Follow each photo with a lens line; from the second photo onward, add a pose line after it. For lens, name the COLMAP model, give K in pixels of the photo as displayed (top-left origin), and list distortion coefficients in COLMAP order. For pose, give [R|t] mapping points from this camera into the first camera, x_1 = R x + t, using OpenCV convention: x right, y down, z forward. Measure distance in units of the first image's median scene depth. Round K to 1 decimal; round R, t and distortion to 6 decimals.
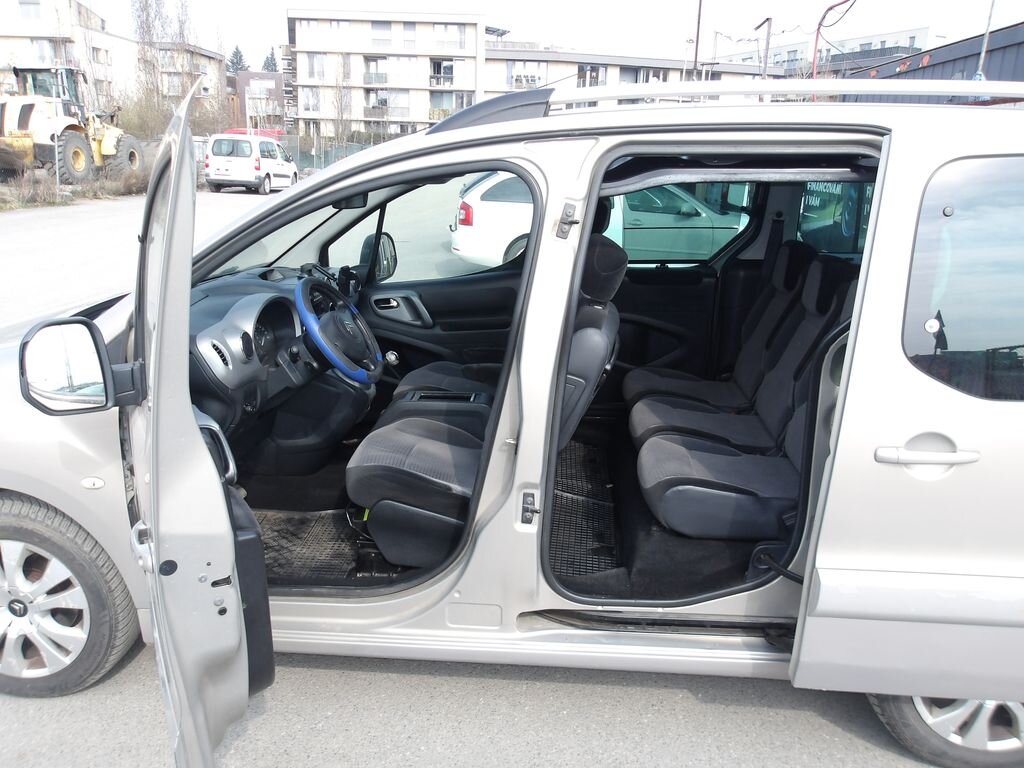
lens RADIAL K [[793.6, 0, 516.6], [0, 793.6, 390.4], [0, 0, 1]] dist [0.029971, 0.007530]
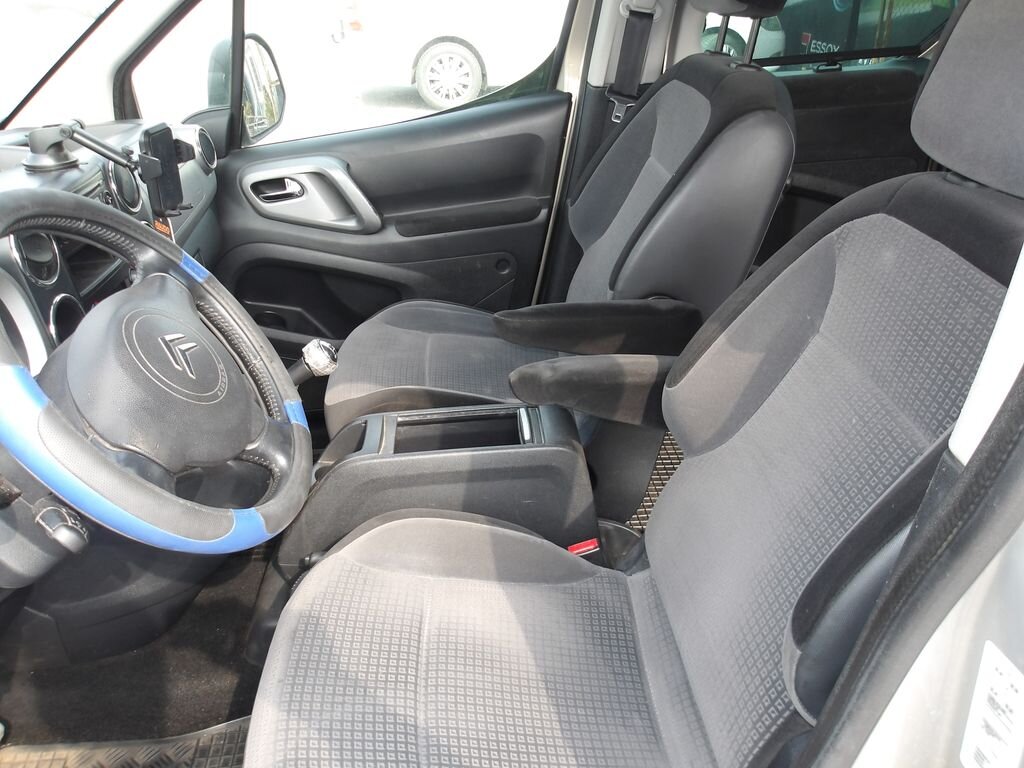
lens RADIAL K [[793.6, 0, 512.5], [0, 793.6, 378.3], [0, 0, 1]] dist [0.029971, 0.007530]
pose [[0.988710, -0.112200, 0.099319, -0.084392], [0.089435, 0.973678, 0.209650, -0.086210], [-0.120227, -0.198401, 0.972719, 0.489471]]
